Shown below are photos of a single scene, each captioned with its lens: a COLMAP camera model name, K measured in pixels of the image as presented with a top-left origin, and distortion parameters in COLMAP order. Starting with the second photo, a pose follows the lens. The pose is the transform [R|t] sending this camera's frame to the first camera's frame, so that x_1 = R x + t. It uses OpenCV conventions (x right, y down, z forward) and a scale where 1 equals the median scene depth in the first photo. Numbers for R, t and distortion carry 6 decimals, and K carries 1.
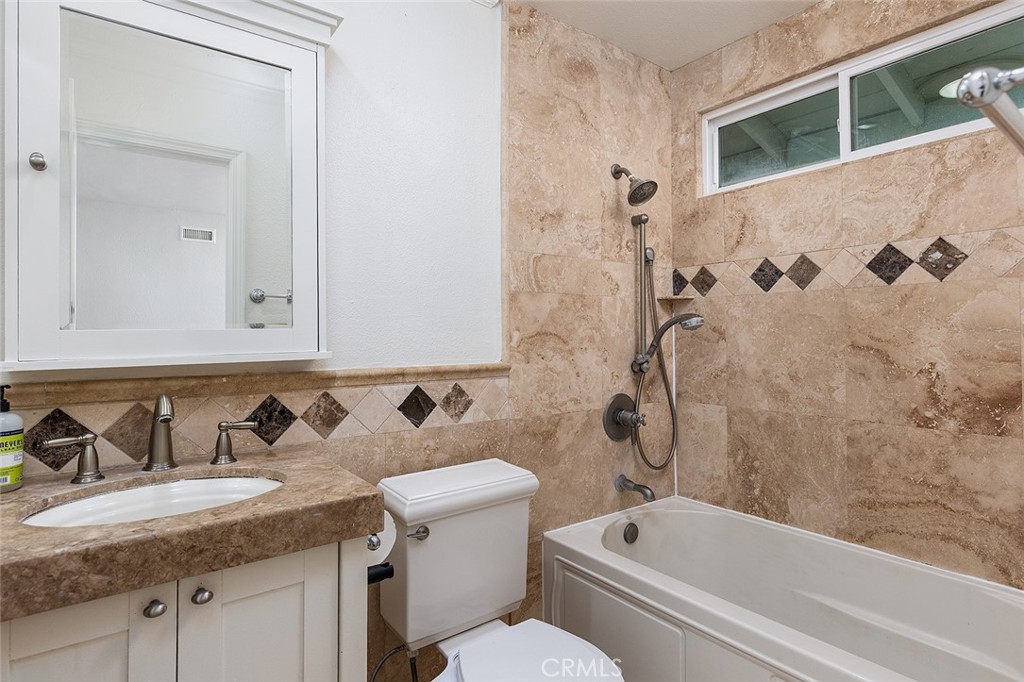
lens RADIAL K [[522.7, 0, 510.8], [0, 522.7, 335.6], [0, 0, 1]] dist [0.000766, 0.000303]
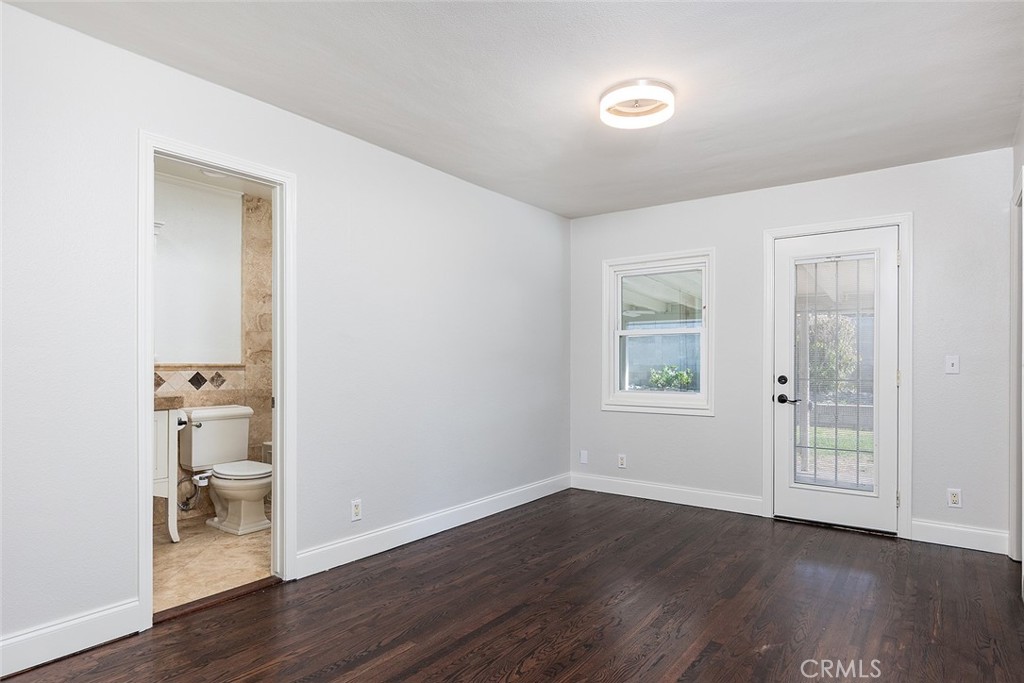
lens RADIAL K [[588.3, 0, 509.3], [0, 588.3, 370.1], [0, 0, 1]] dist [0.000414, 0.002983]
pose [[0.960665, 0.004116, 0.277678, 0.381200], [-0.006293, 0.999956, 0.006948, 0.056017], [-0.277638, -0.008422, 0.960649, -1.700211]]
